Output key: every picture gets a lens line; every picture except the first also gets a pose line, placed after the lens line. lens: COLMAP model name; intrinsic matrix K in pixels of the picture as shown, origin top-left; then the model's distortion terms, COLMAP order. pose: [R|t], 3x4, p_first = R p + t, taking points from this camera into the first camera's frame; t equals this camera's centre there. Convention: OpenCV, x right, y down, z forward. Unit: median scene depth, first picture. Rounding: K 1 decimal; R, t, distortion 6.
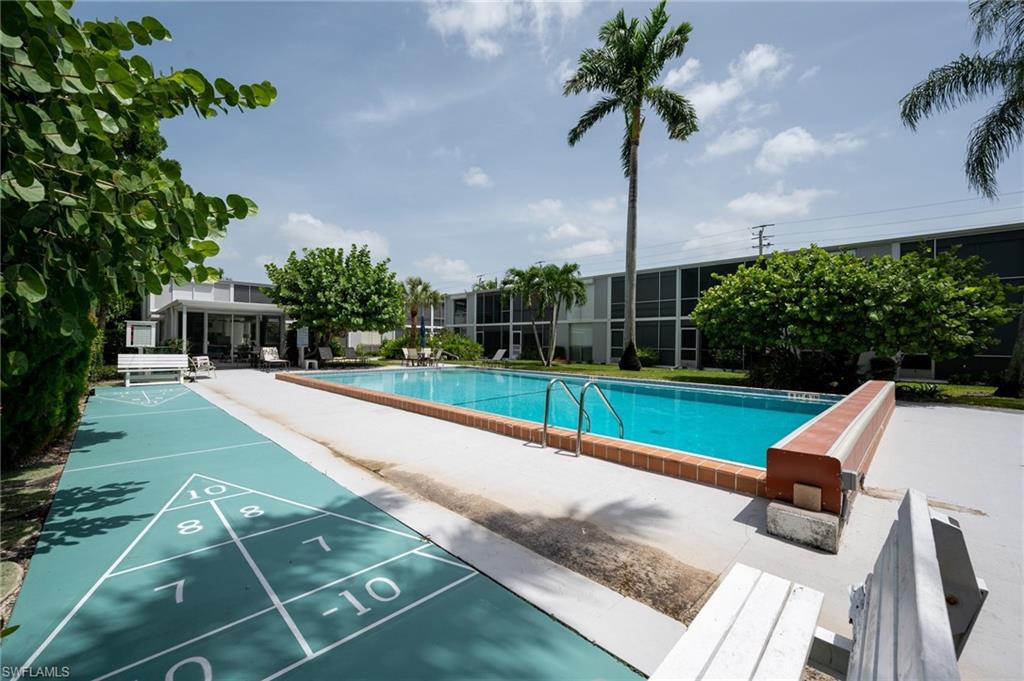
lens RADIAL K [[405.7, 0, 512.0], [0, 405.7, 340.5], [0, 0, 1]] dist [-0.000192, 0.000031]
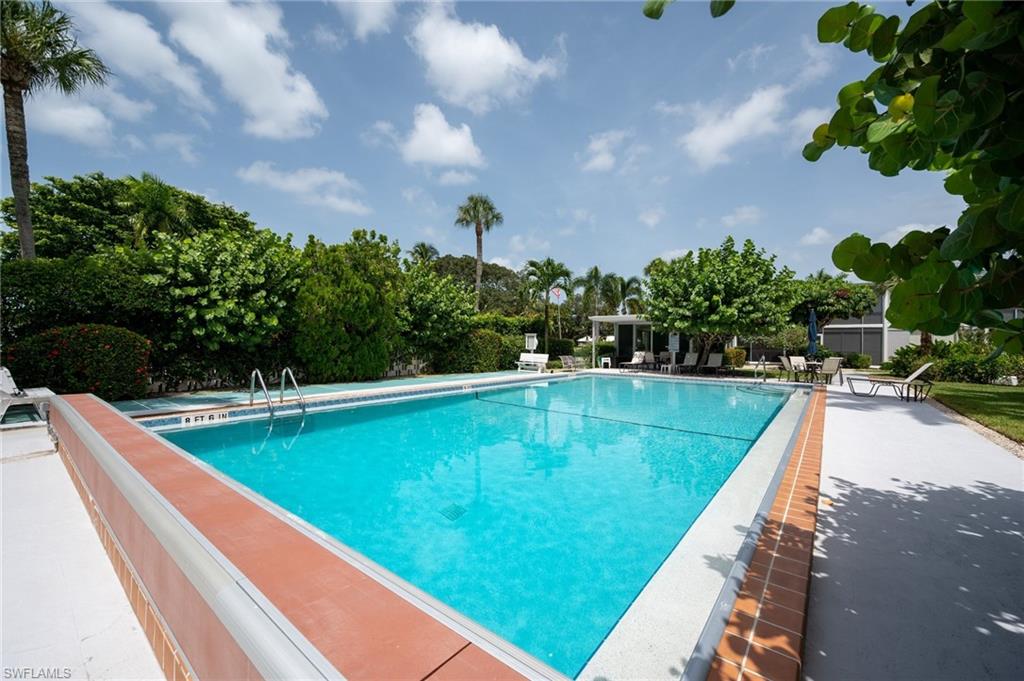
lens RADIAL K [[405.7, 0, 512.0], [0, 405.7, 340.5], [0, 0, 1]] dist [-0.000192, 0.000031]
pose [[0.108159, -0.014826, -0.994023, 0.747936], [-0.005102, 0.999867, -0.015468, 0.006430], [0.994121, 0.006744, 0.108069, 0.752973]]
